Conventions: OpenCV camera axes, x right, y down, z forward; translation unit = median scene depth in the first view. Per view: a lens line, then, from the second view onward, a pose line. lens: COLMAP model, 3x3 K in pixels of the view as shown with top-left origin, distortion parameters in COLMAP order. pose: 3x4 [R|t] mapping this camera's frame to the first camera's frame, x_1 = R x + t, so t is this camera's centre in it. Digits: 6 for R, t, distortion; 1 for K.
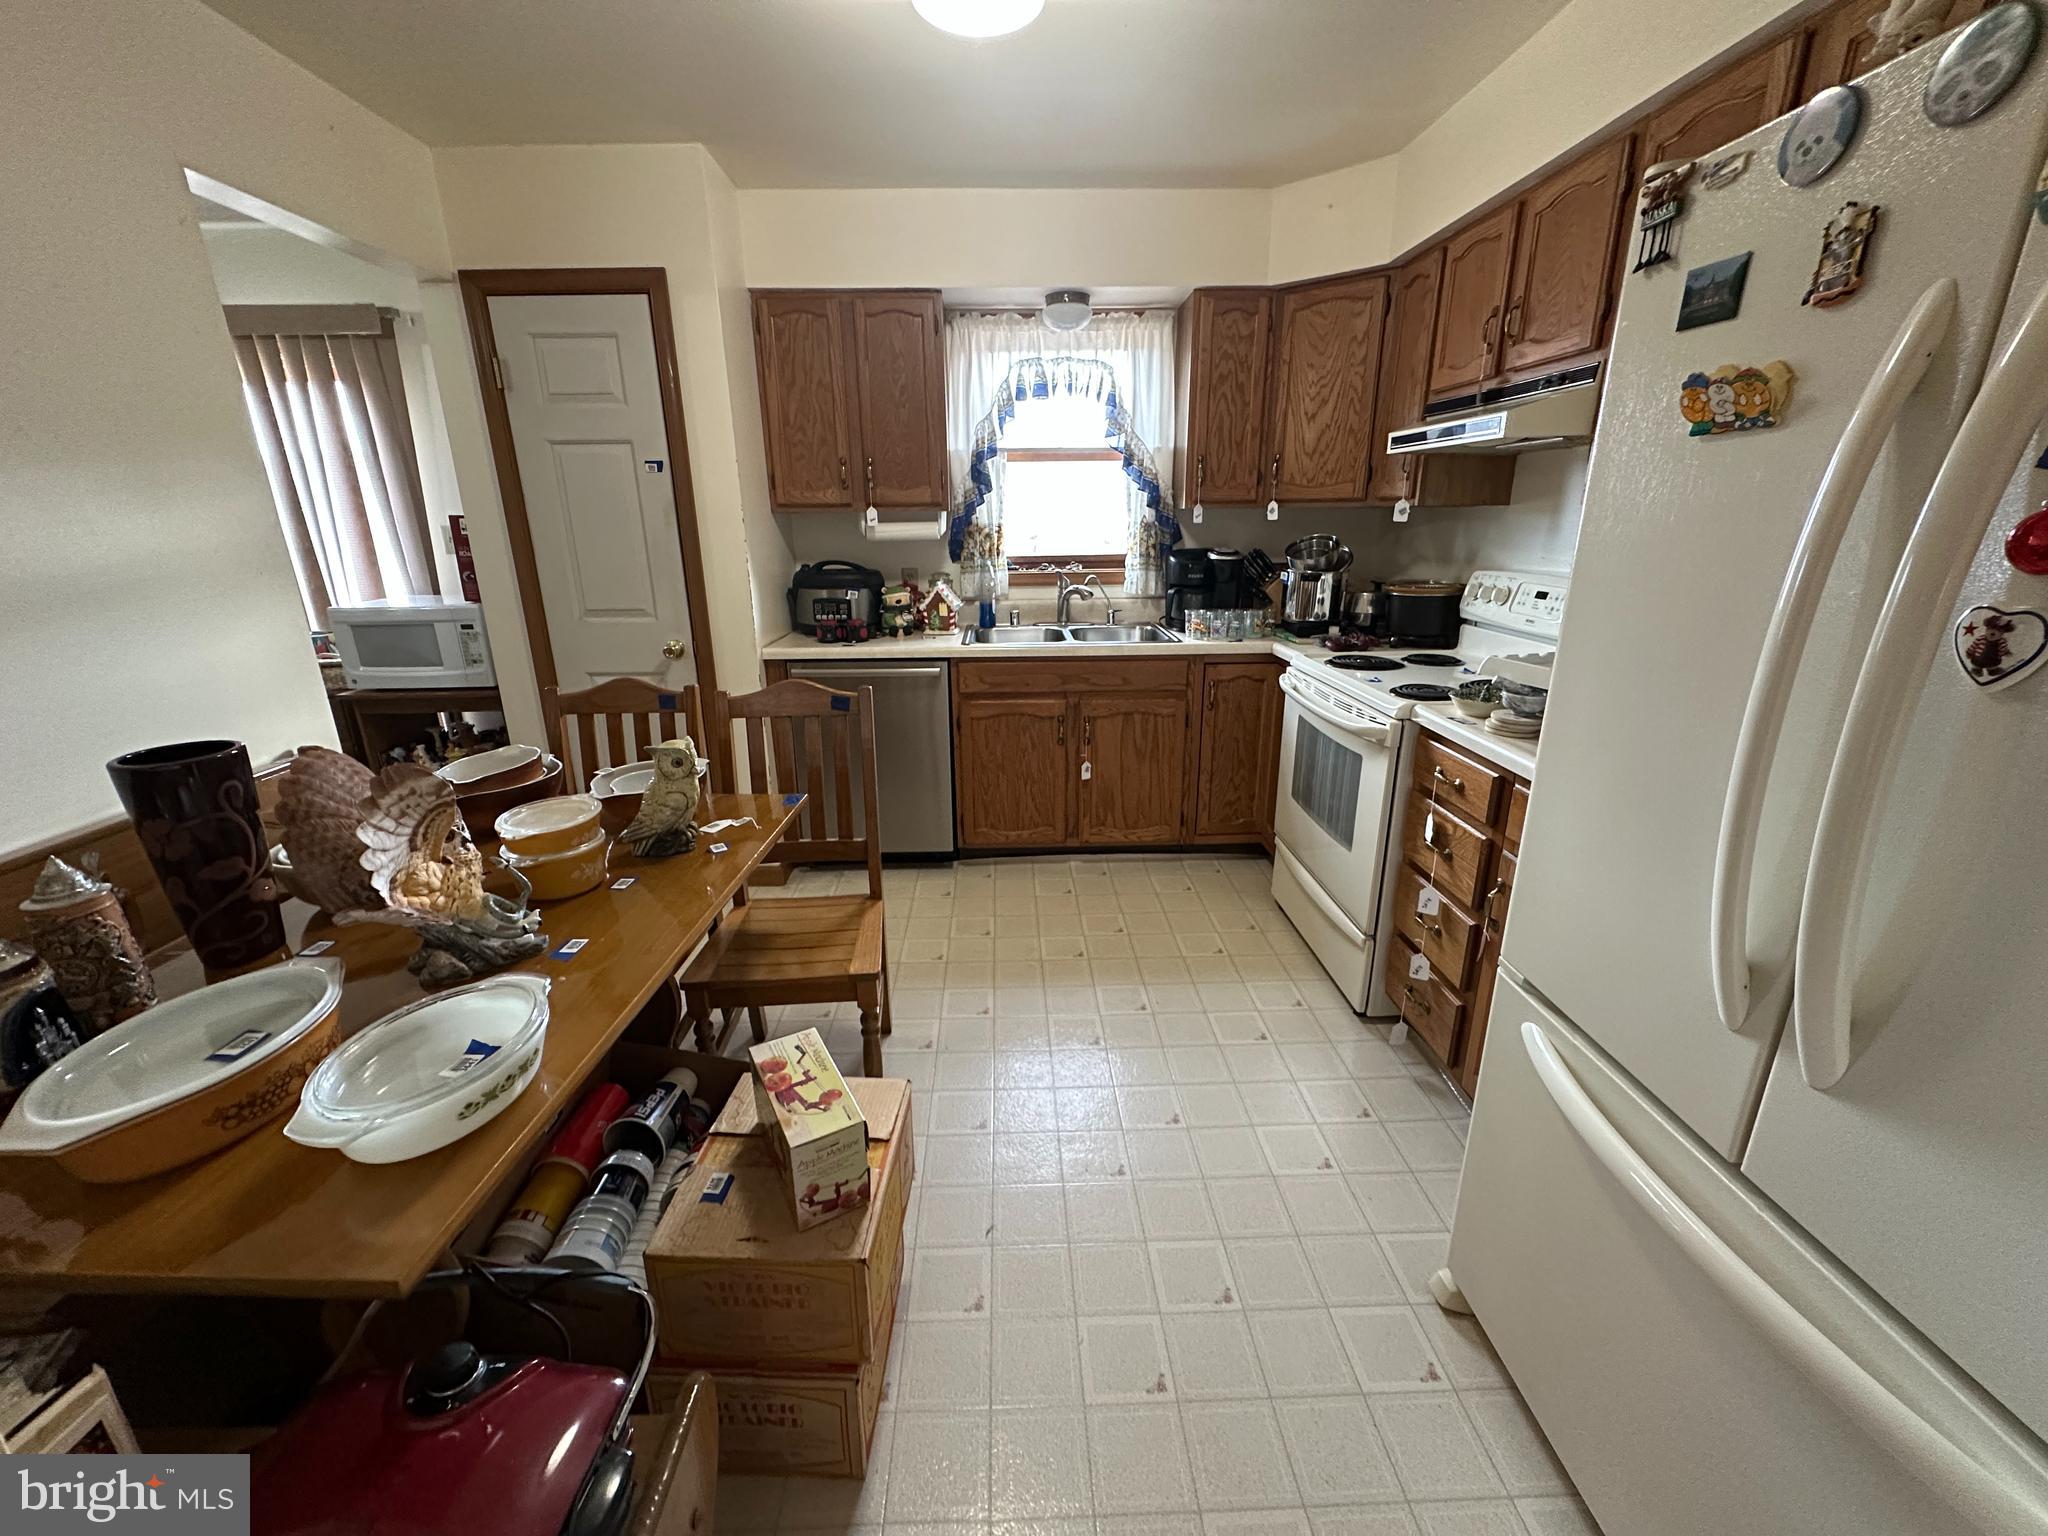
lens RADIAL K [[815.8, 0, 1025.4], [0, 815.8, 770.5], [0, 0, 1]] dist [-0.002968, 0.001009]
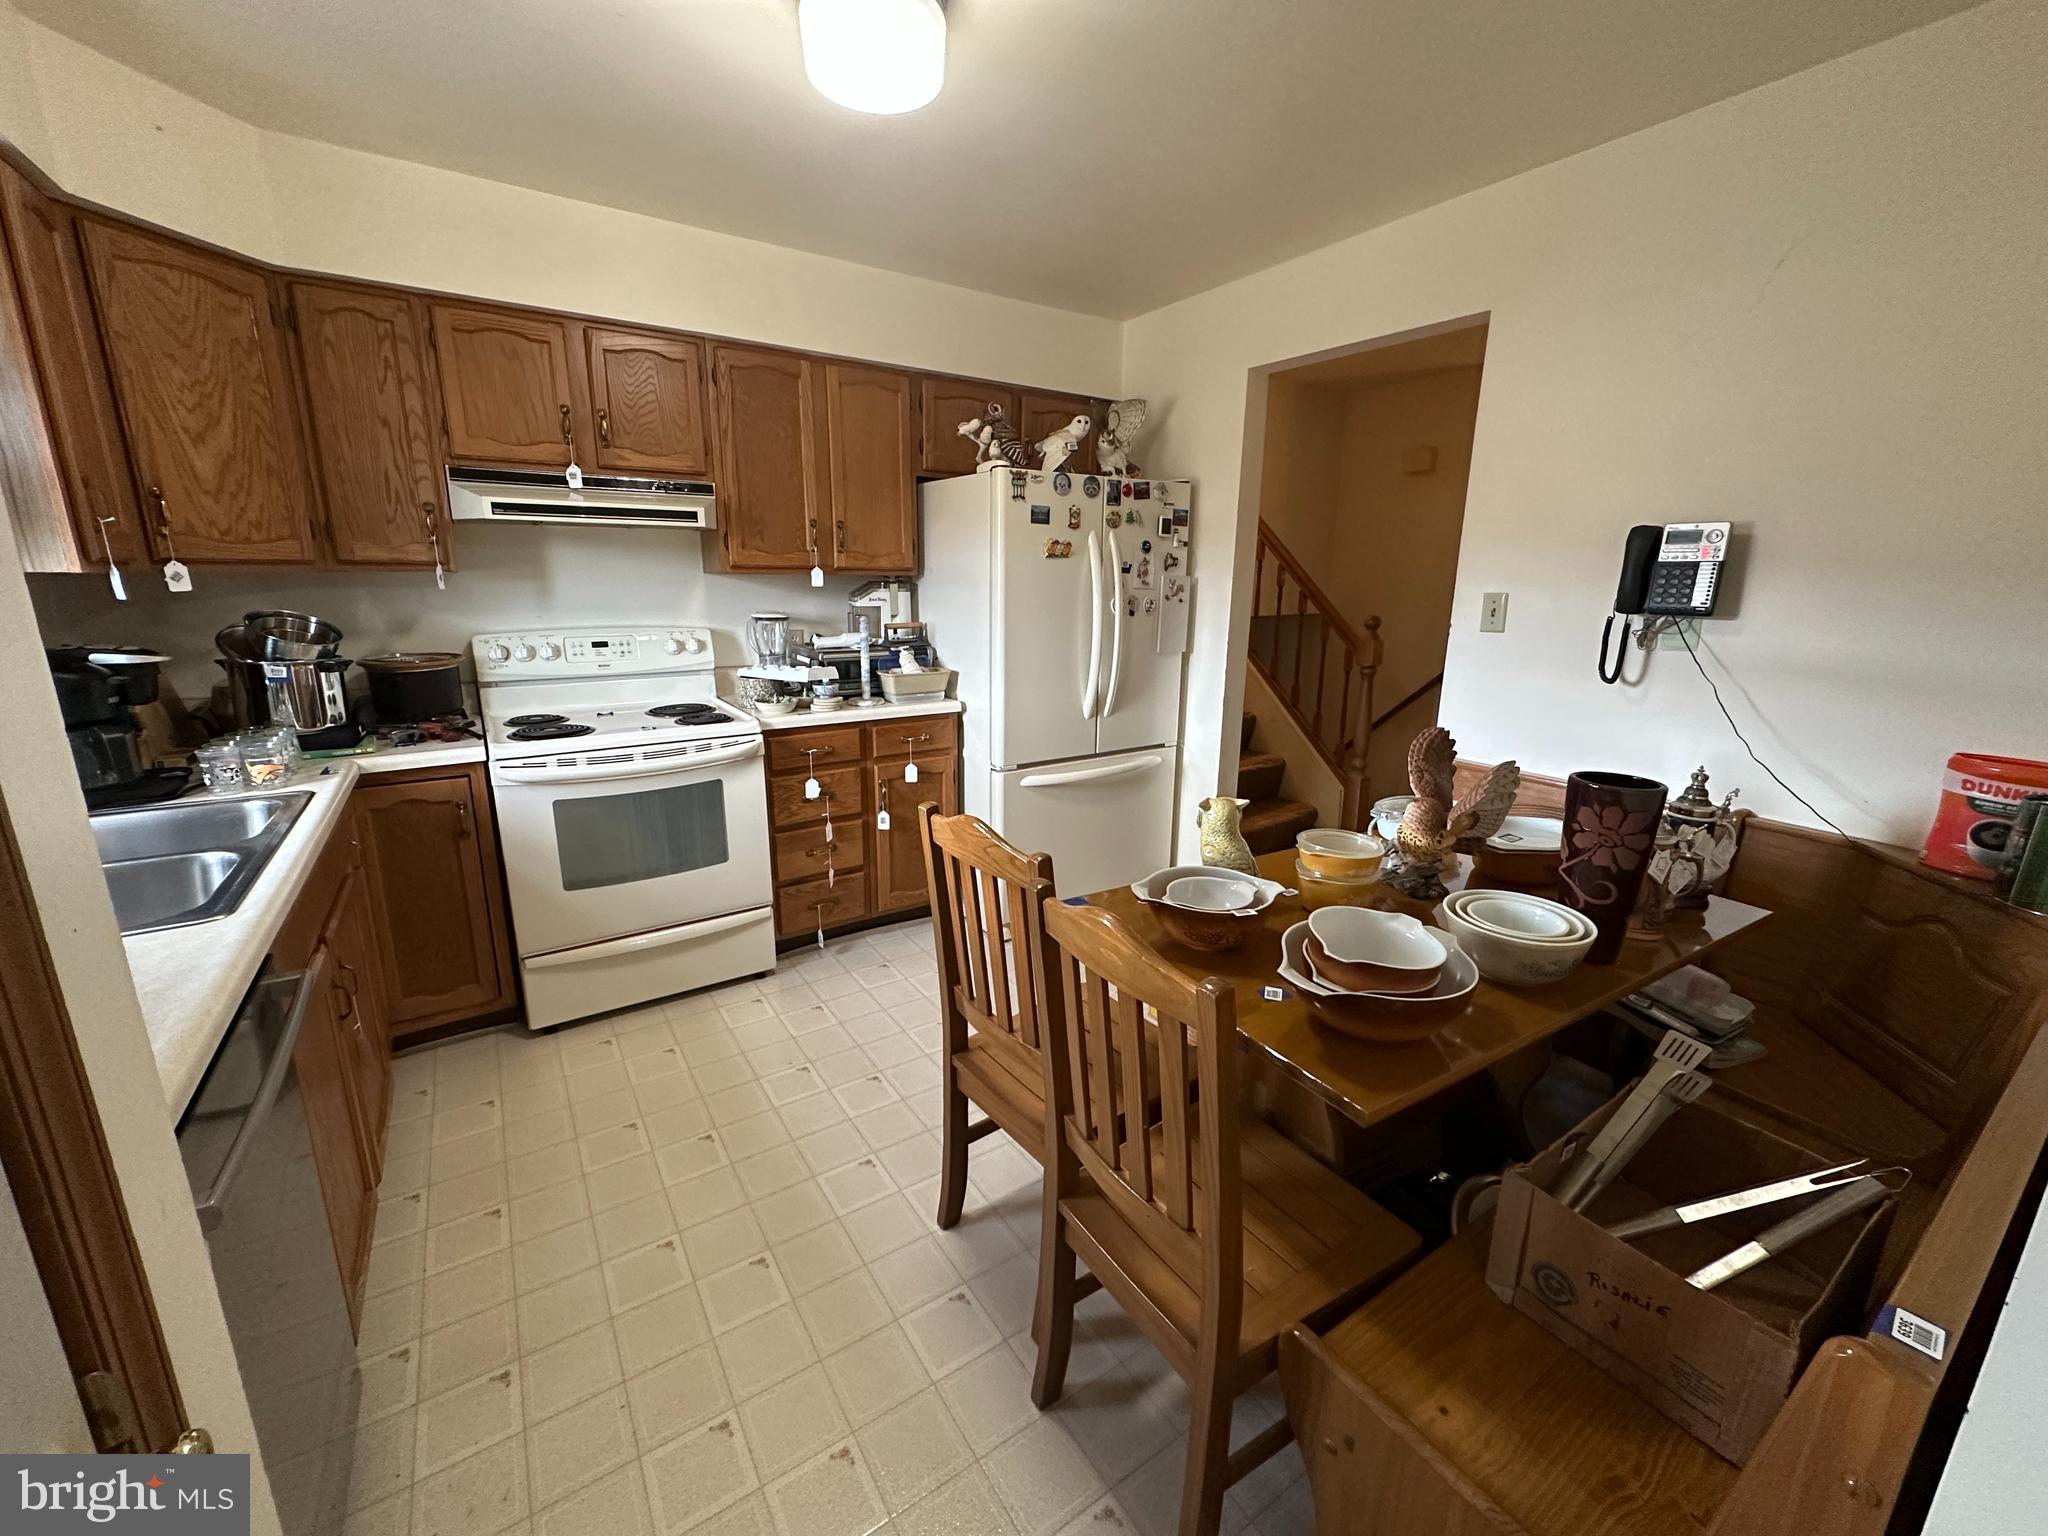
lens RADIAL K [[815.8, 0, 1010.9], [0, 815.8, 763.1], [0, 0, 1]] dist [-0.002968, 0.001009]
pose [[-0.522250, -0.191178, 0.831087, -0.563765], [0.253654, 0.895617, 0.365417, -0.261325], [-0.814195, 0.401648, -0.419243, 0.813161]]
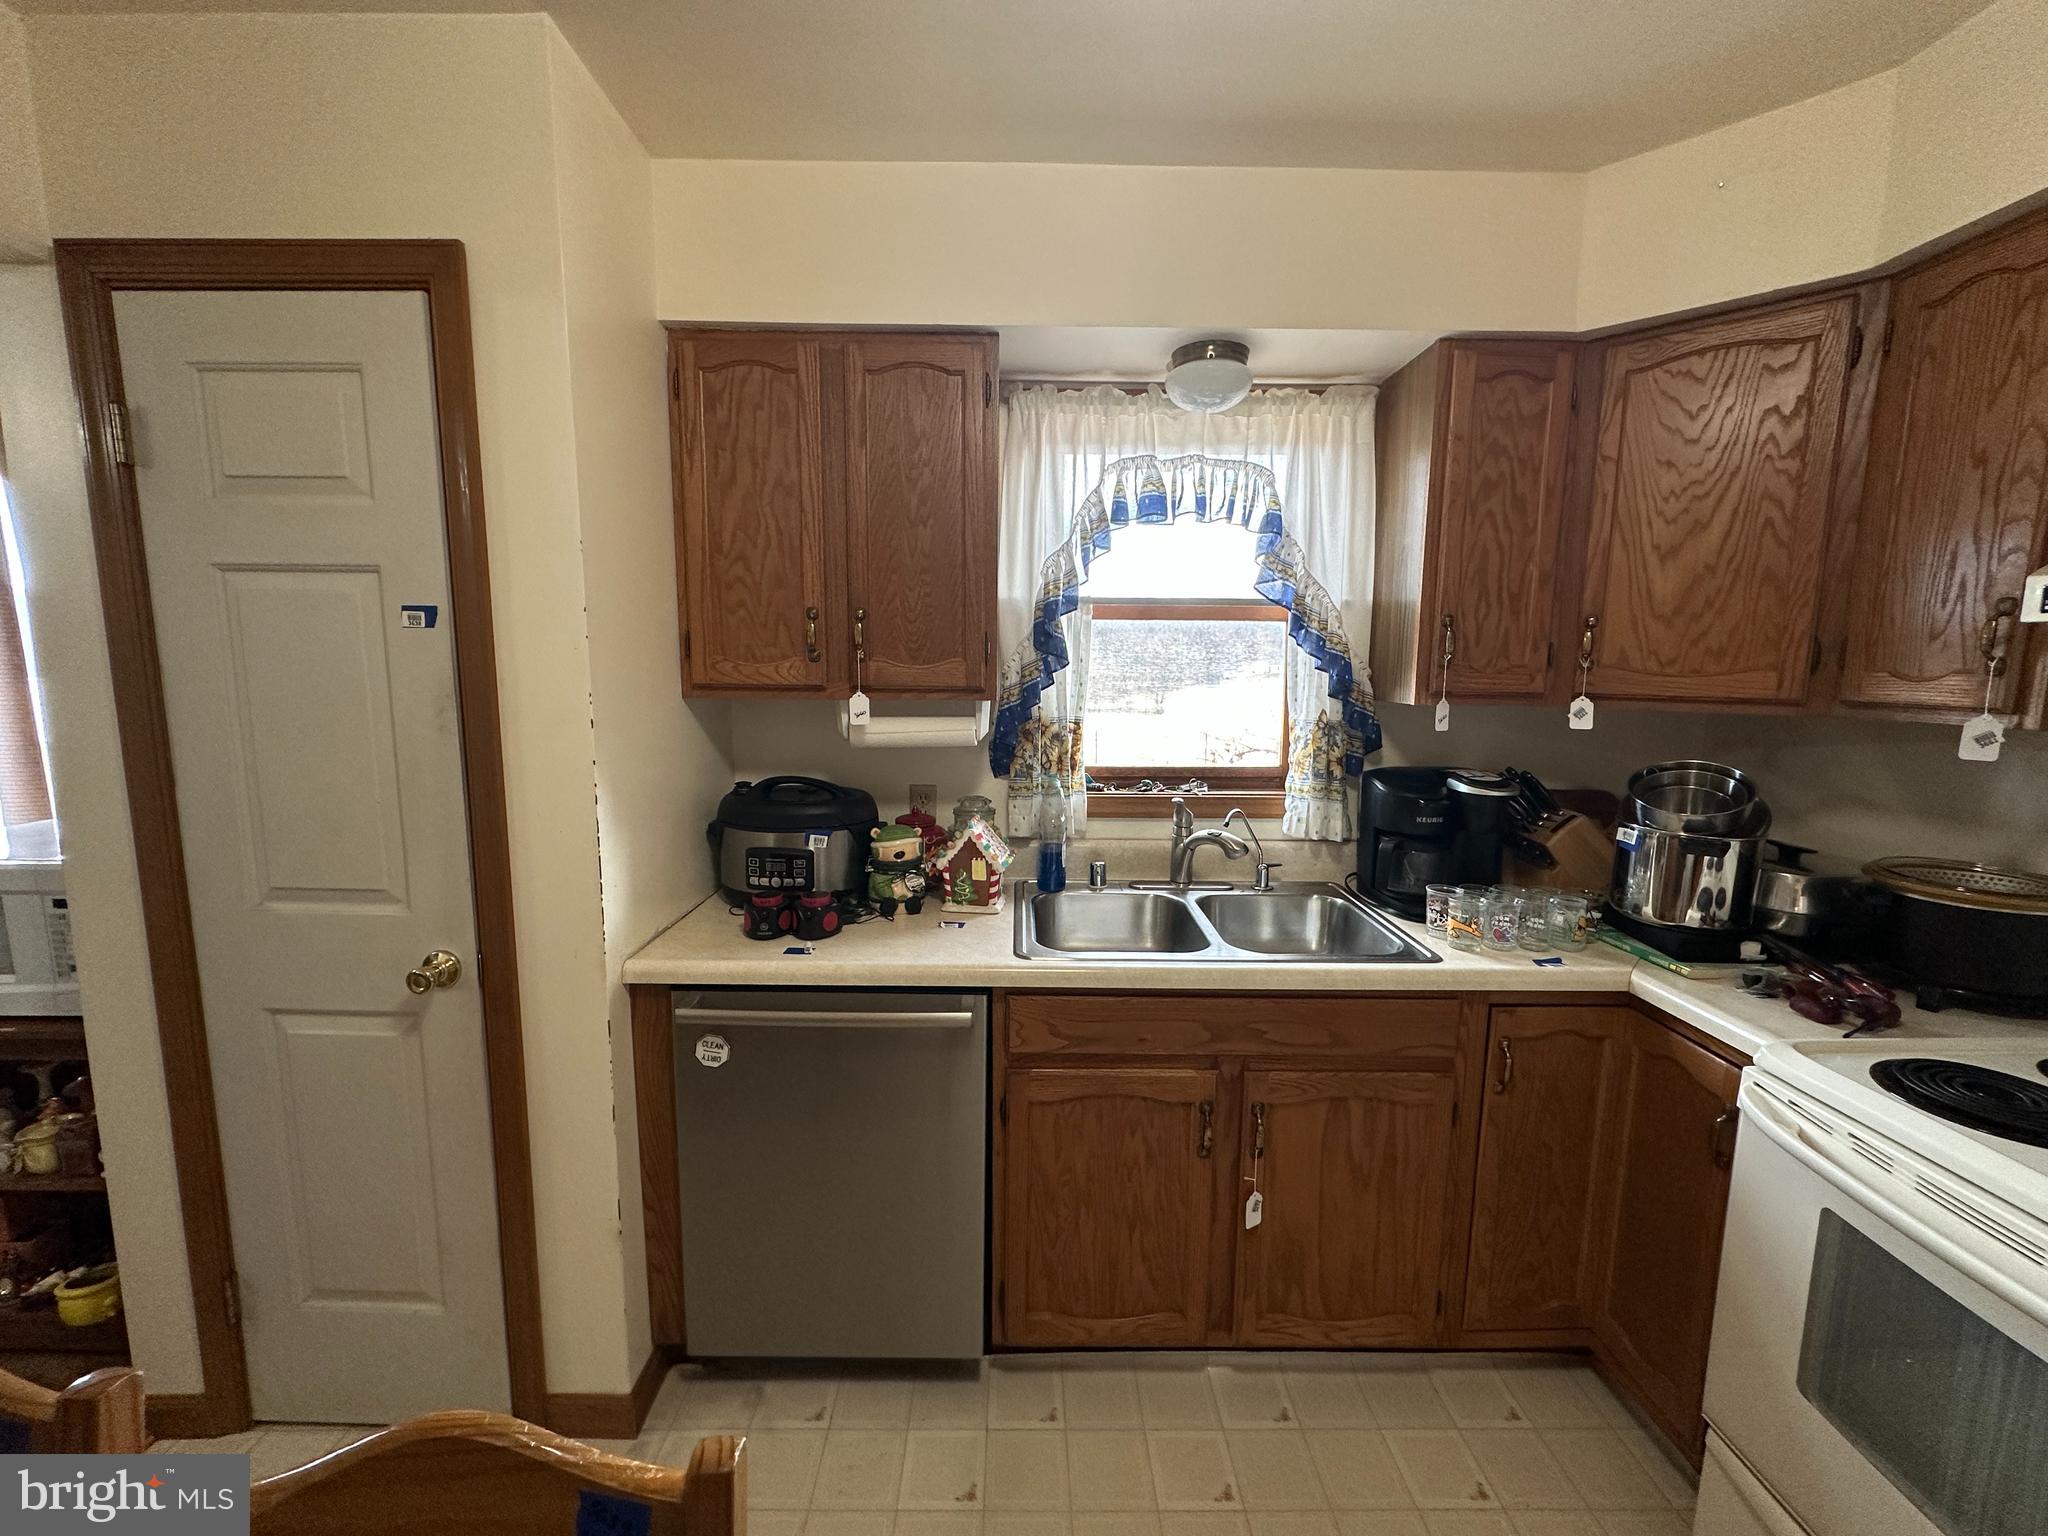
lens RADIAL K [[815.8, 0, 1020.3], [0, 815.8, 770.1], [0, 0, 1]] dist [-0.002968, 0.001009]
pose [[0.999468, 0.022855, -0.023254, -0.064080], [-0.026554, 0.984425, -0.173788, -0.176882], [0.018919, 0.174313, 0.984508, 0.461655]]
